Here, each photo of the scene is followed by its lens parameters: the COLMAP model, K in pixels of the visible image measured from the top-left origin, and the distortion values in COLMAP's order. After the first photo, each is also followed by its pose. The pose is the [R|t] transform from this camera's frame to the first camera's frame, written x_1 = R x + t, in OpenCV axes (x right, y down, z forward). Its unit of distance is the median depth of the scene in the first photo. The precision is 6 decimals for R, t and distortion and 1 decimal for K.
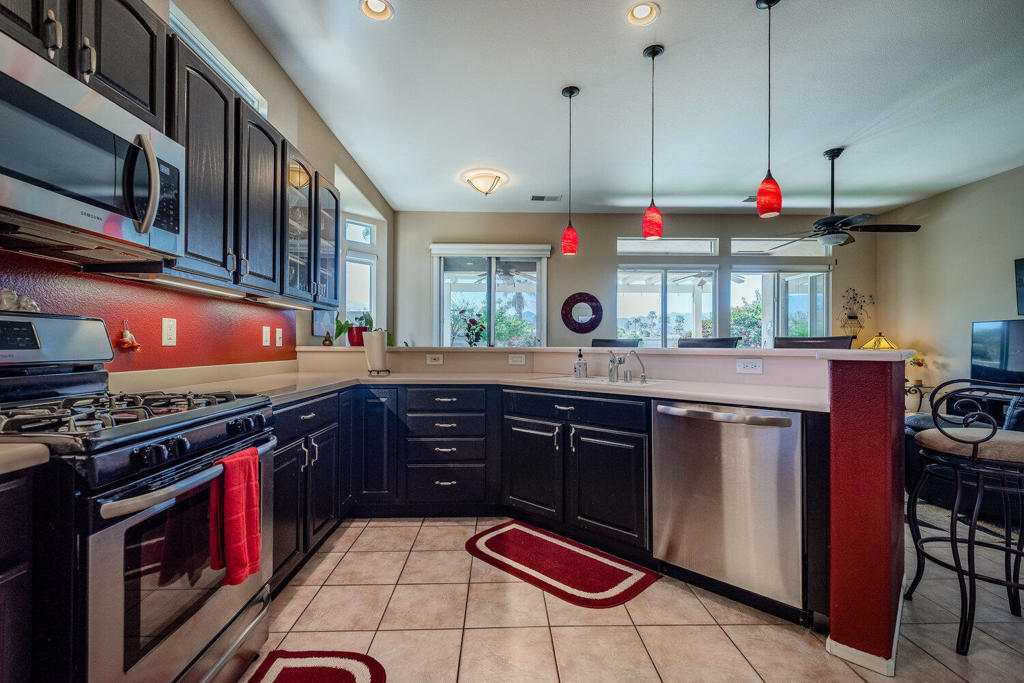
lens RADIAL K [[448.1, 0, 507.0], [0, 448.1, 344.3], [0, 0, 1]] dist [0.000018, -0.001539]
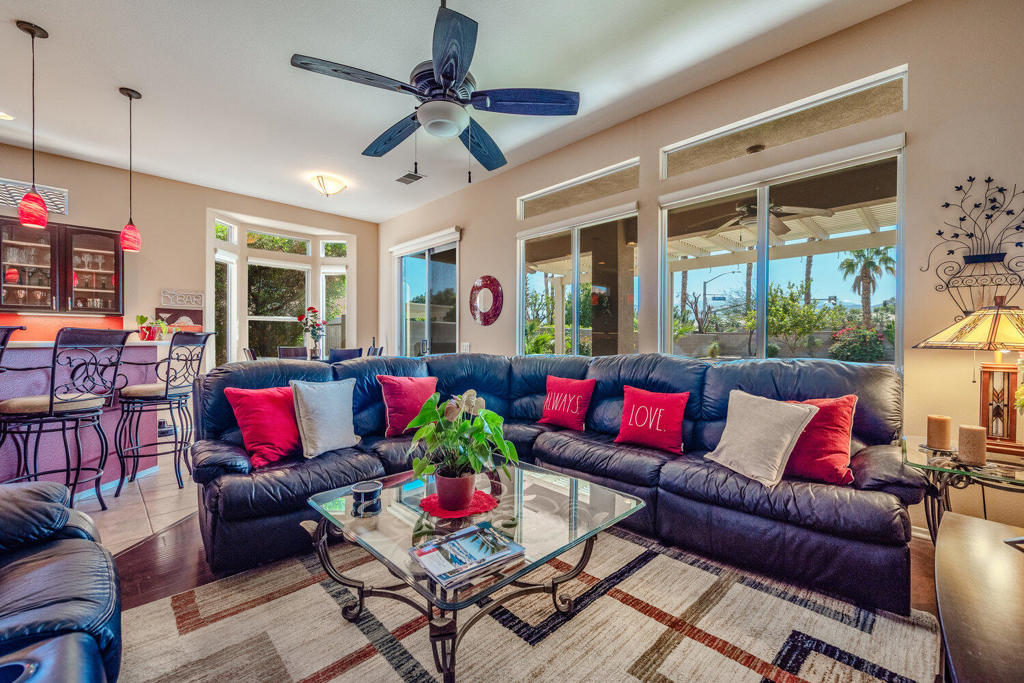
lens RADIAL K [[416.6, 0, 513.0], [0, 416.6, 343.7], [0, 0, 1]] dist [0.014150, 0.000191]
pose [[0.693558, 0.004680, -0.720386, 0.797166], [0.002785, 0.999954, 0.009178, 0.004010], [0.720396, -0.008372, 0.693513, 0.524771]]
